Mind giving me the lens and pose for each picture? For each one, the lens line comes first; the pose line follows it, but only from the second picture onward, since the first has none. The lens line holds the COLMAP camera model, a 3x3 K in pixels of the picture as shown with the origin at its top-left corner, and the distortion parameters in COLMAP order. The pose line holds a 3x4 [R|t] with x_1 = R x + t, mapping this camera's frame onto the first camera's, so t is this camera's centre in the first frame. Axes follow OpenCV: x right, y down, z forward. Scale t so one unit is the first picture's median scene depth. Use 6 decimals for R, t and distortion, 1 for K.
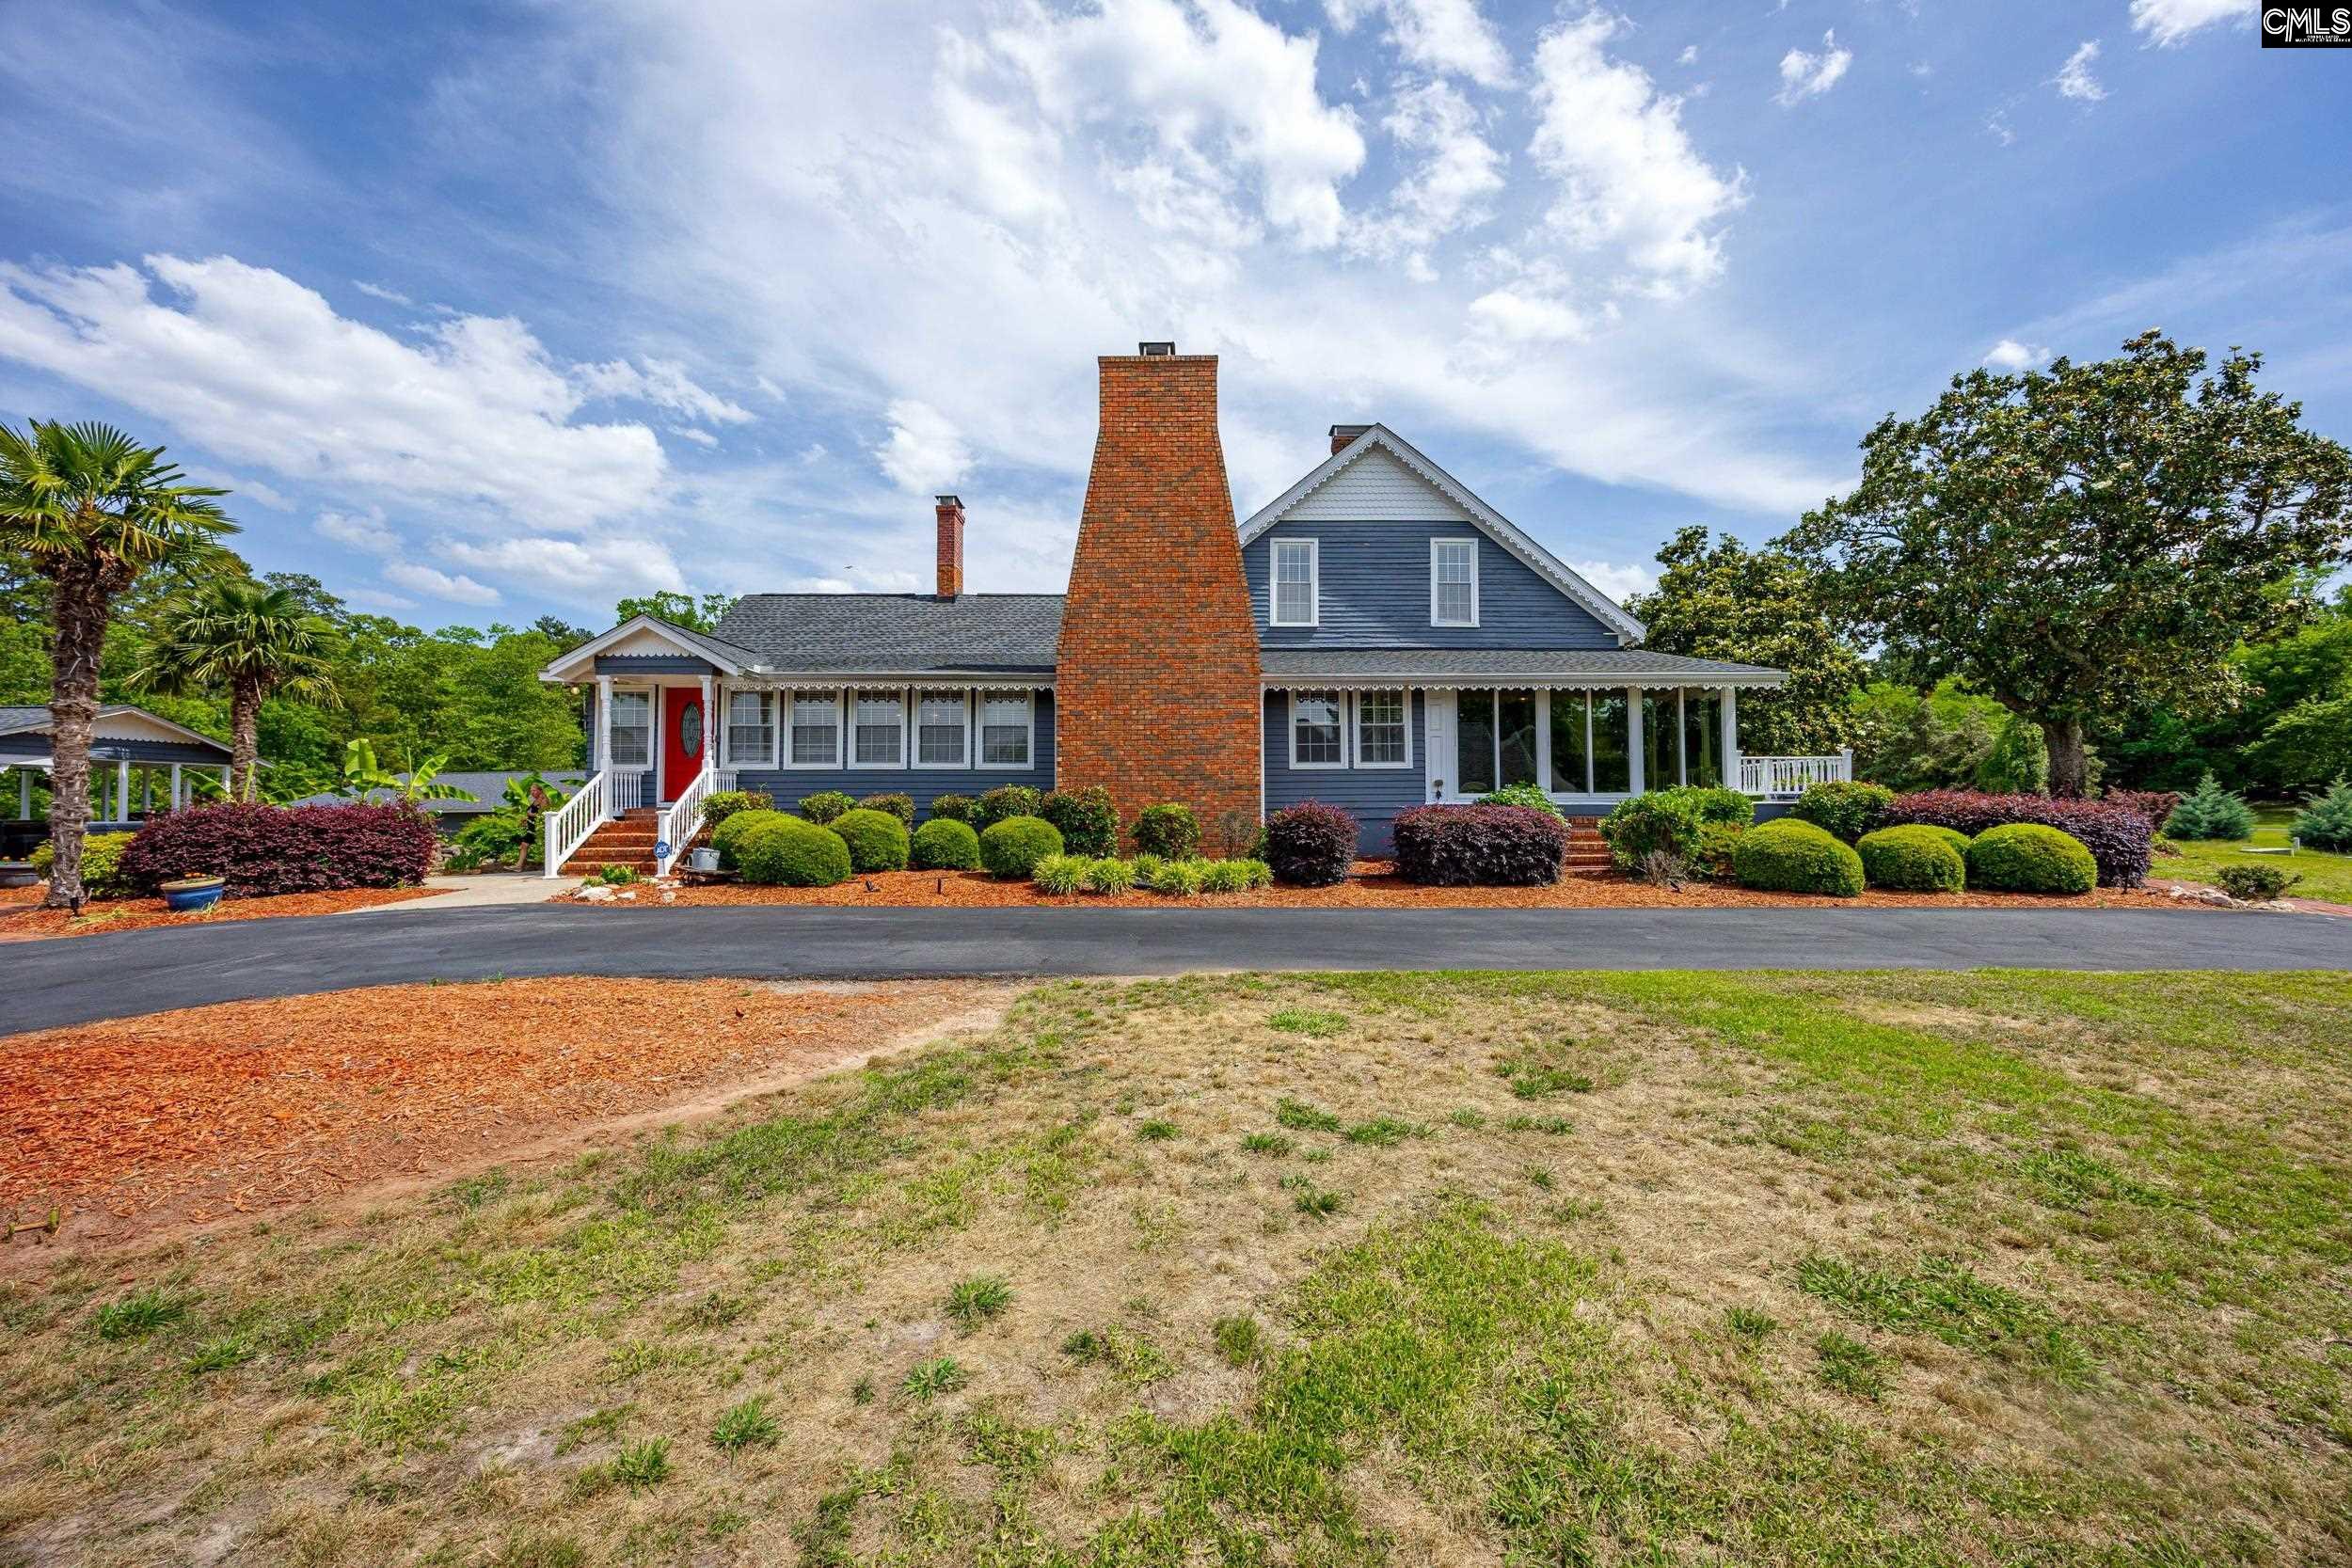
lens RADIAL K [[939.9, 0, 1166.0], [0, 939.9, 779.3], [0, 0, 1]] dist [0.006574, -0.000134]
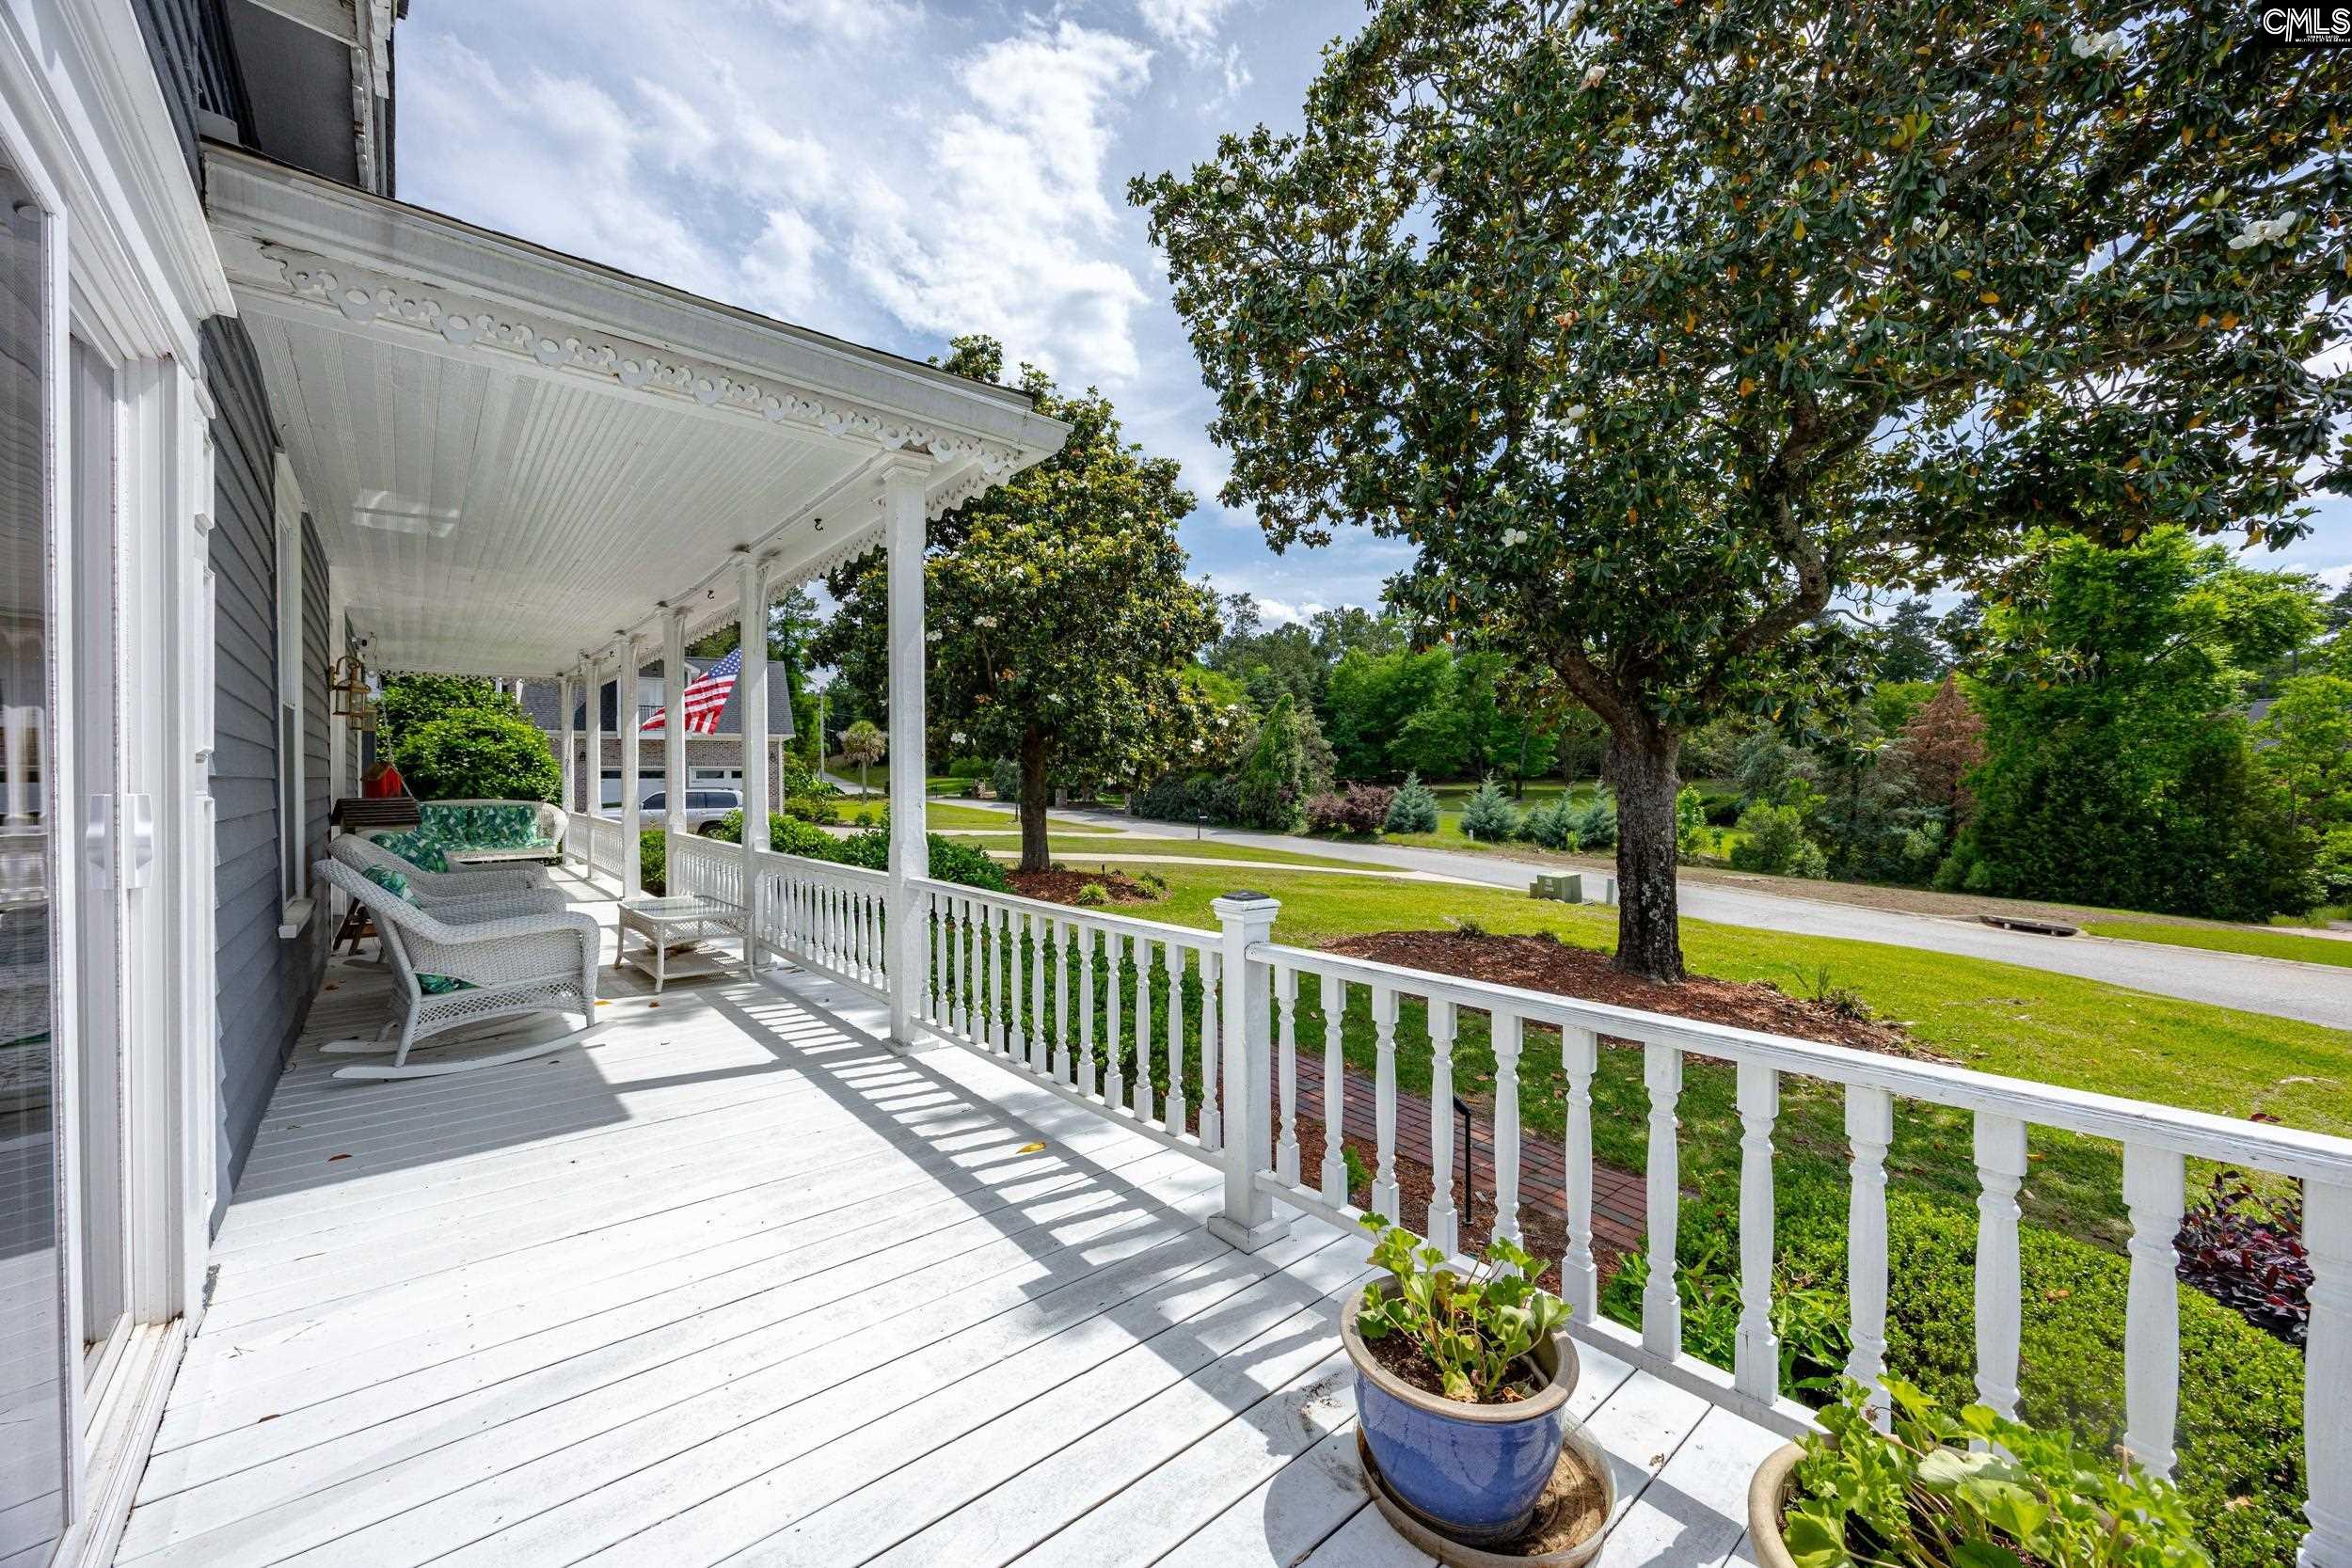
lens RADIAL K [[939.9, 0, 1174.3], [0, 939.9, 783.6], [0, 0, 1]] dist [0.006574, -0.000134]
pose [[0.774537, -0.000436, 0.632529, 0.339414], [-0.023104, 0.999313, 0.028980, -0.027123], [-0.632107, -0.037060, 0.773994, 0.557989]]
